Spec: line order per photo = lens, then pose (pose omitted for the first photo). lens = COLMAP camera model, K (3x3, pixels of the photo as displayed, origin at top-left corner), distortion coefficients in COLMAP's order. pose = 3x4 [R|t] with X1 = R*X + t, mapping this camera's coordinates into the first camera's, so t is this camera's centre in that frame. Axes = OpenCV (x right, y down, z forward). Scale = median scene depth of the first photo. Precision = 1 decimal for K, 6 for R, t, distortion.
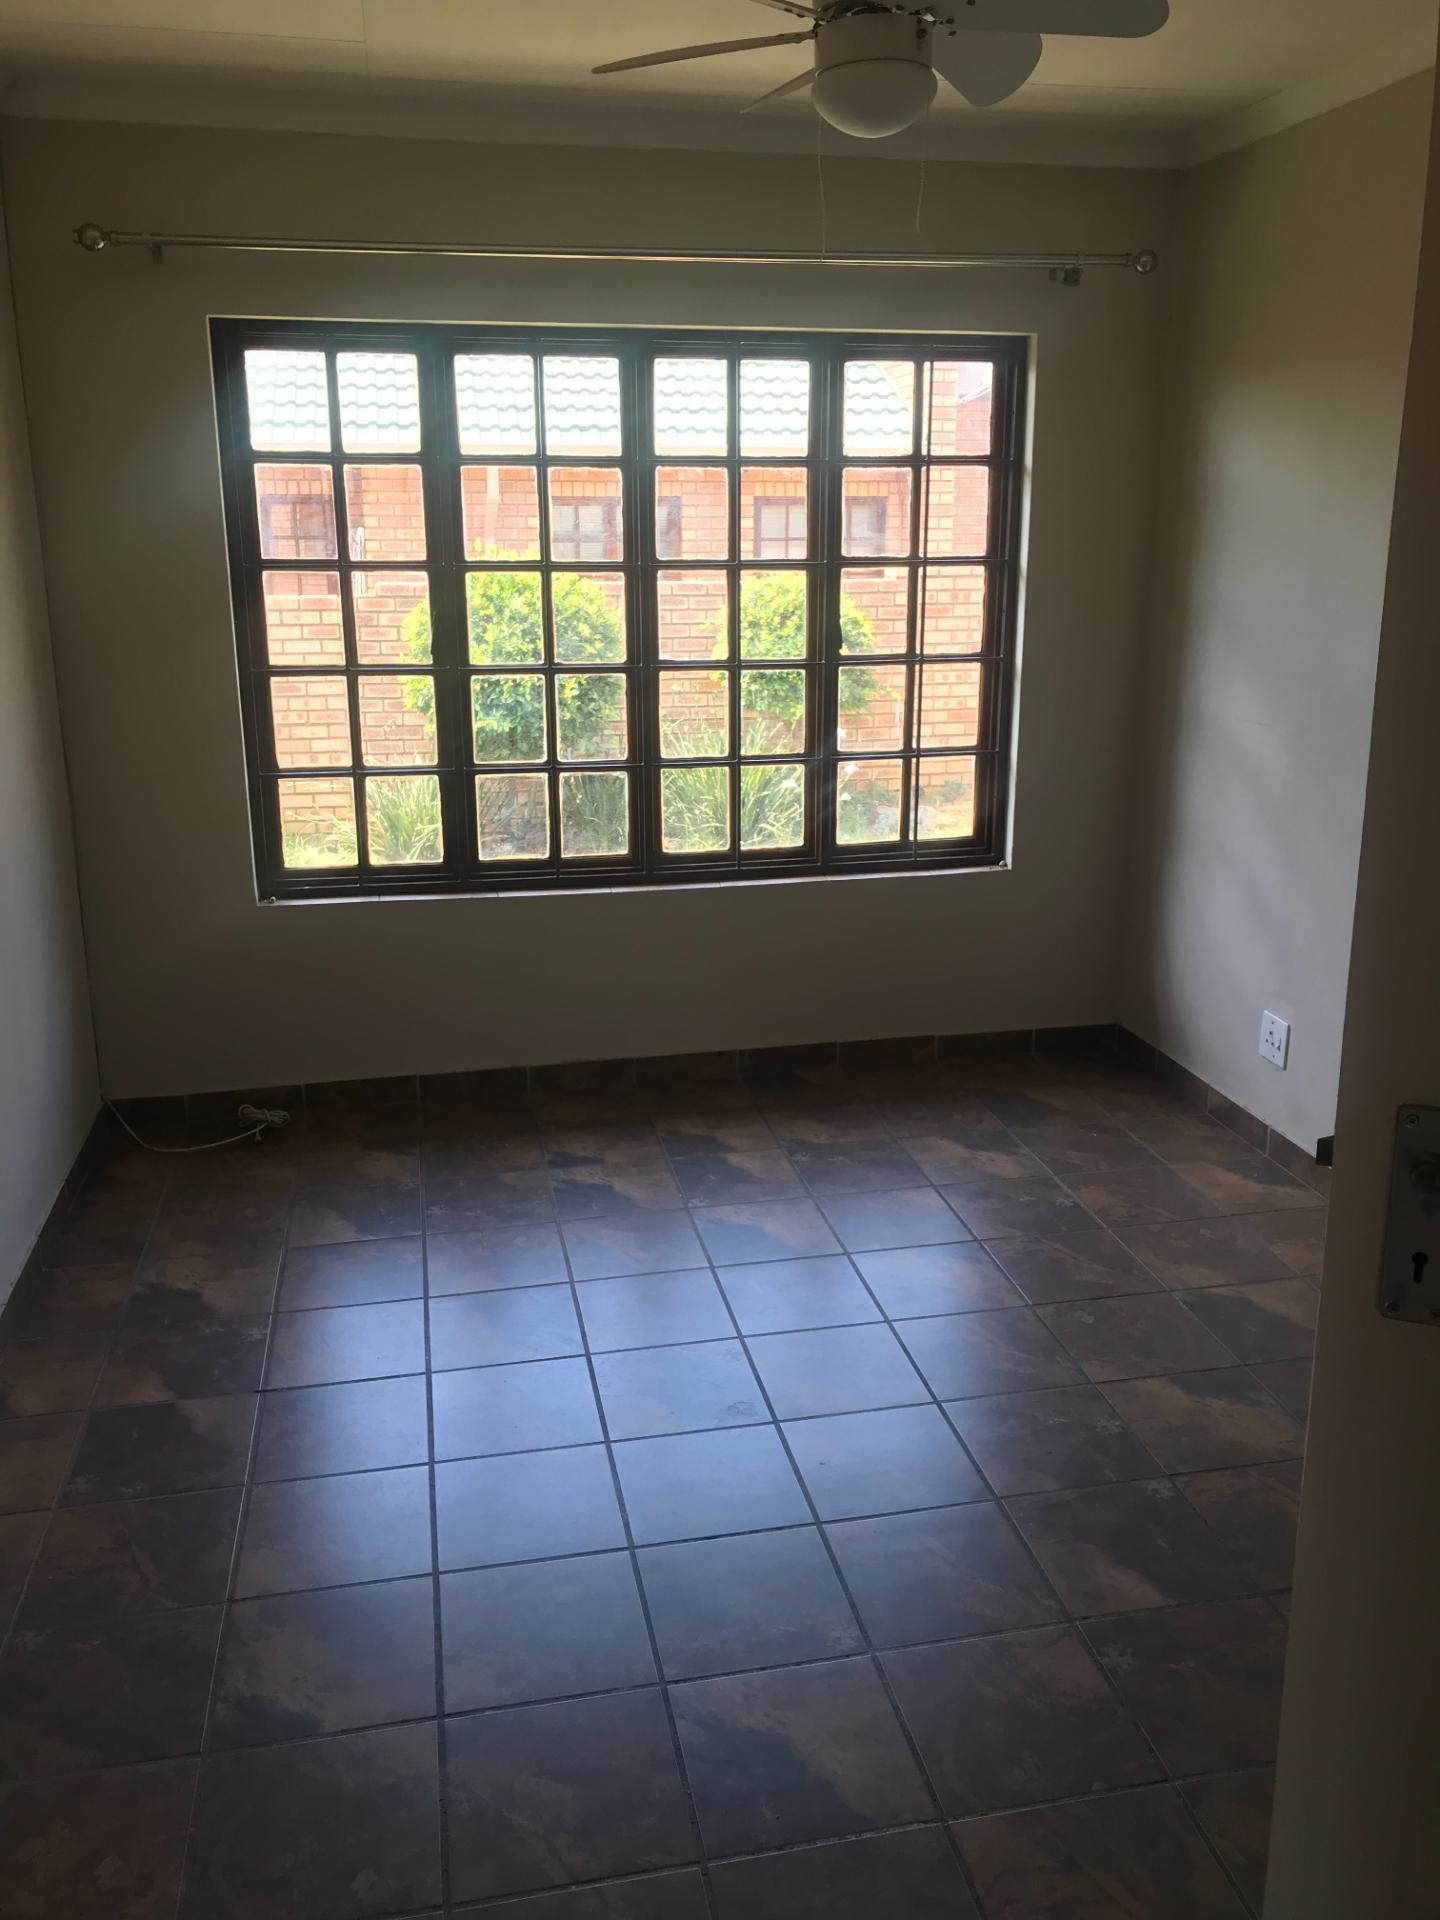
lens RADIAL K [[1577.2, 0, 733.8], [0, 1577.2, 944.1], [0, 0, 1]] dist [0.095233, -0.145562]
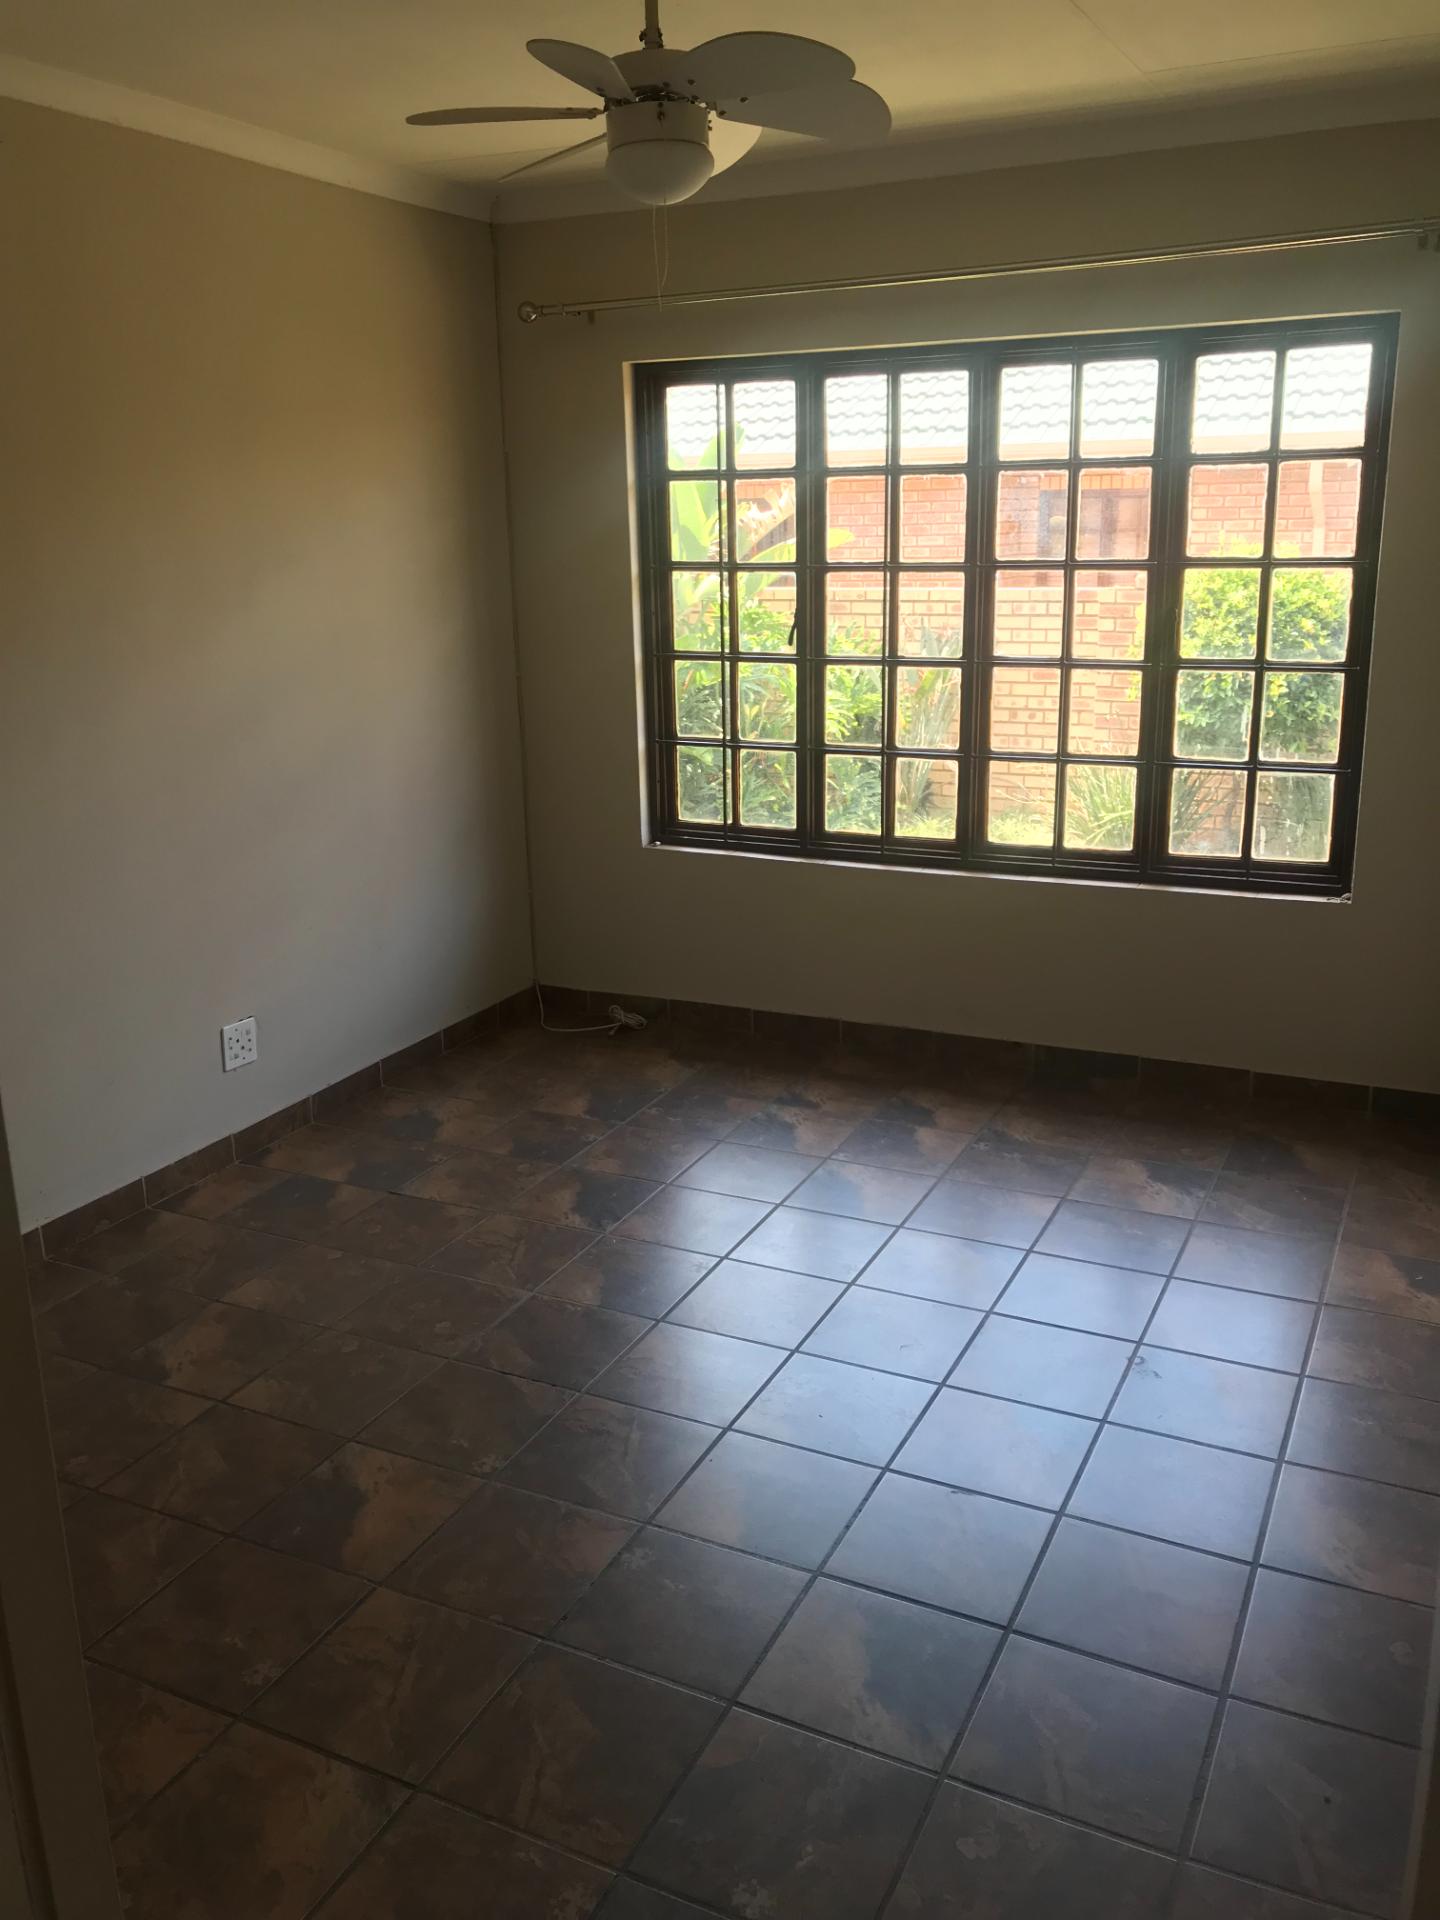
lens RADIAL K [[1577.2, 0, 733.8], [0, 1577.2, 944.1], [0, 0, 1]] dist [0.095233, -0.145562]
pose [[0.794558, 0.147949, -0.588887, 0.469097], [-0.143331, 0.988153, 0.054868, -0.025889], [0.590028, 0.040810, 0.806350, 0.066025]]
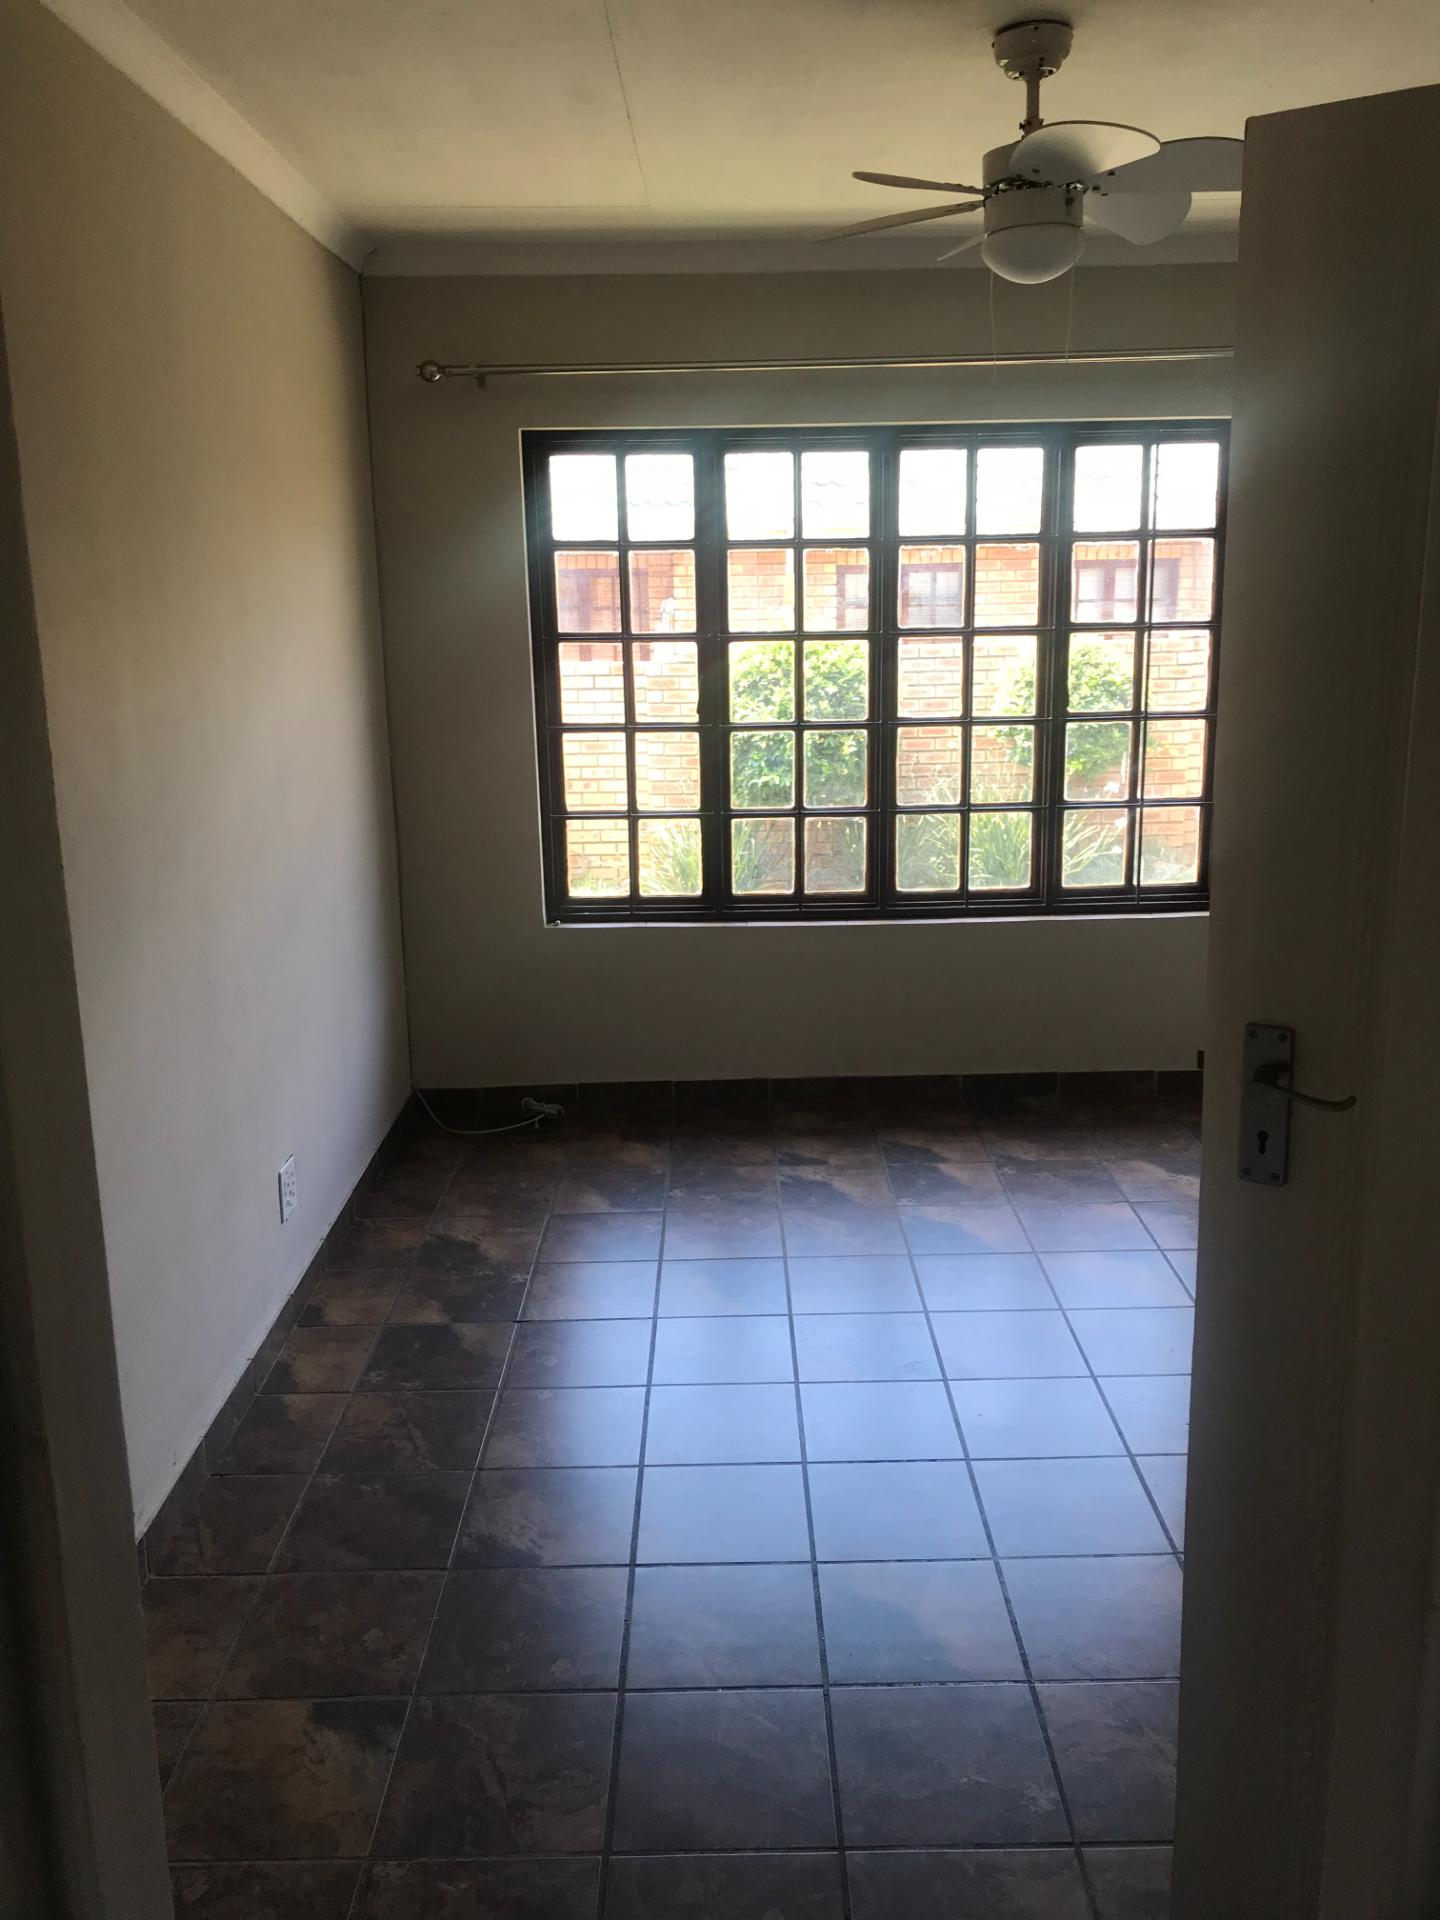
lens RADIAL K [[1577.2, 0, 733.8], [0, 1577.2, 944.1], [0, 0, 1]] dist [0.095233, -0.145562]
pose [[0.981195, 0.029081, -0.190818, 0.057239], [-0.036152, 0.998779, -0.033681, 0.021373], [0.189605, 0.039946, 0.981047, -0.106300]]
